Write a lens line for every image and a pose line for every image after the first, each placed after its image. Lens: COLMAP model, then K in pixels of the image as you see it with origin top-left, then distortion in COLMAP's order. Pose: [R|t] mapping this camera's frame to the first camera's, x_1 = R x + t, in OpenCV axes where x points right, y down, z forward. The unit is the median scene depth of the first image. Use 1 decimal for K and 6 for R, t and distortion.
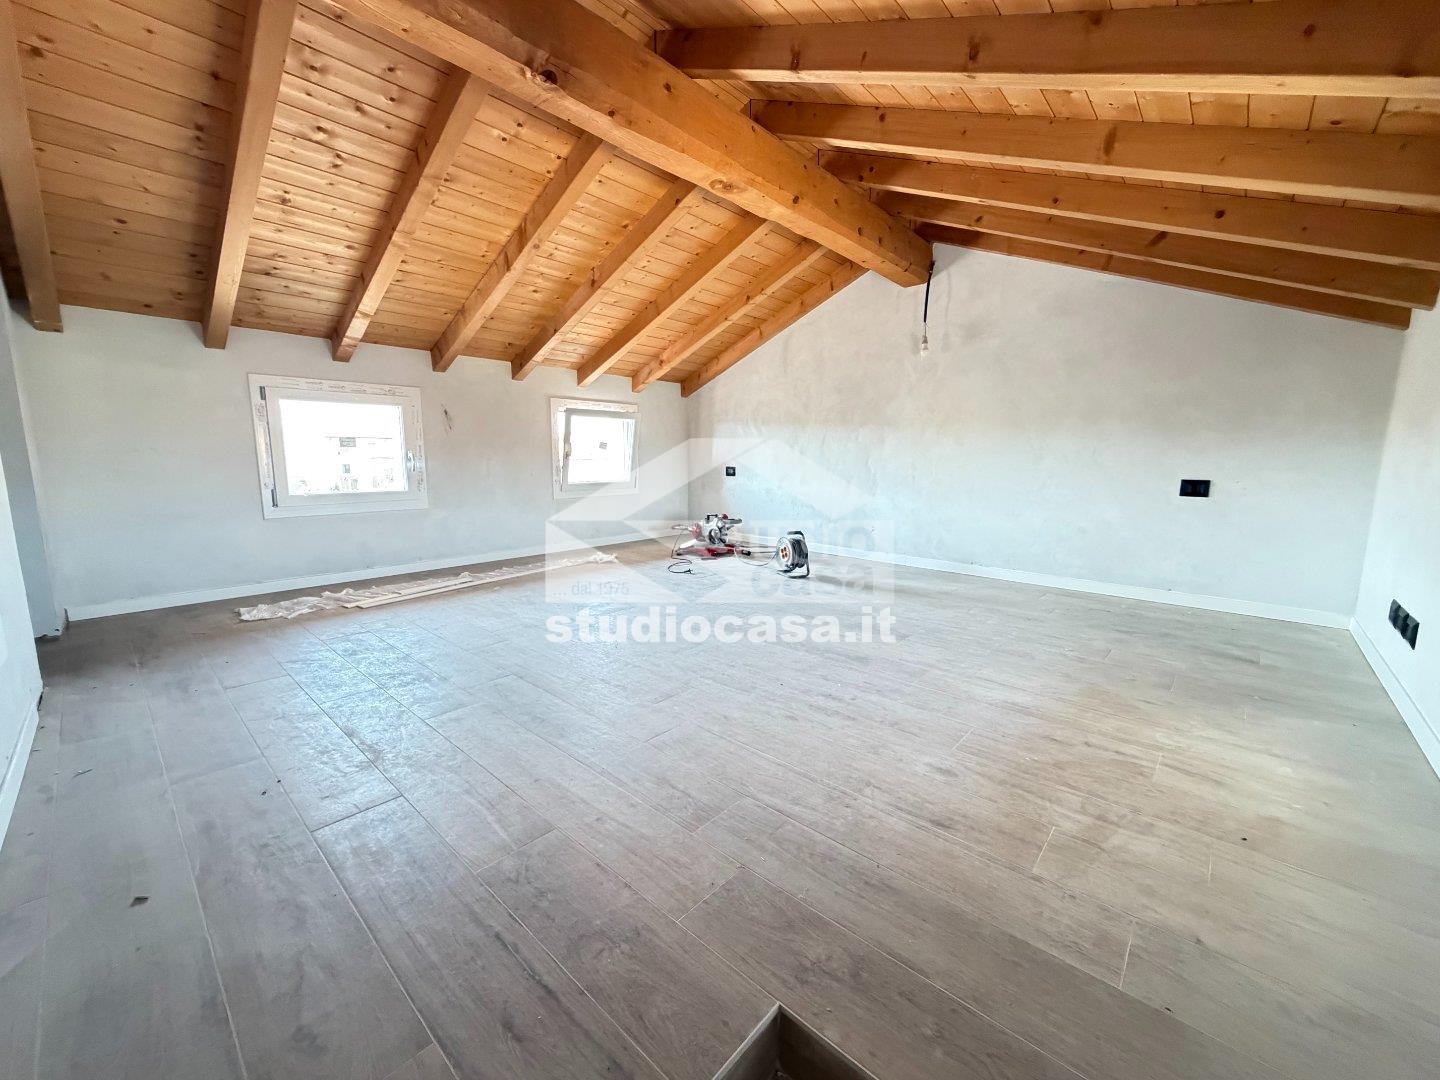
lens RADIAL K [[574.3, 0, 722.2], [0, 574.3, 535.9], [0, 0, 1]] dist [0.000793, 0.000107]
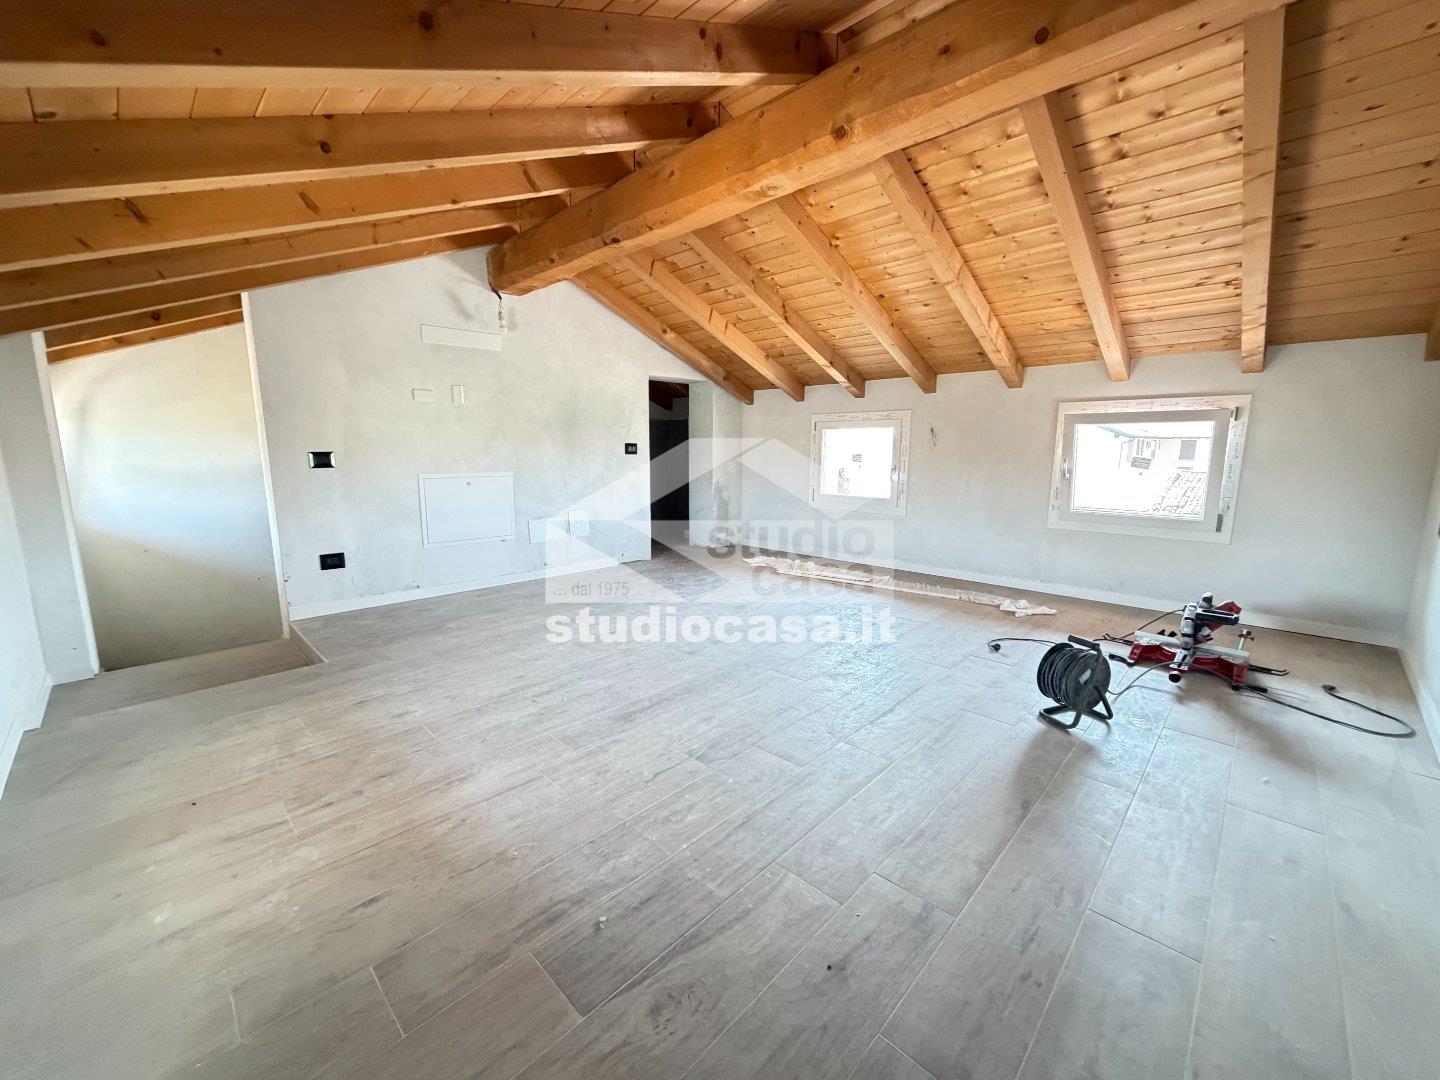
lens RADIAL K [[574.3, 0, 715.0], [0, 574.3, 540.3], [0, 0, 1]] dist [0.000793, 0.000107]
pose [[-0.039964, 0.158380, -0.986569, 1.364146], [-0.144193, 0.976109, 0.162542, -0.283250], [0.988742, 0.148752, -0.016171, 1.396891]]
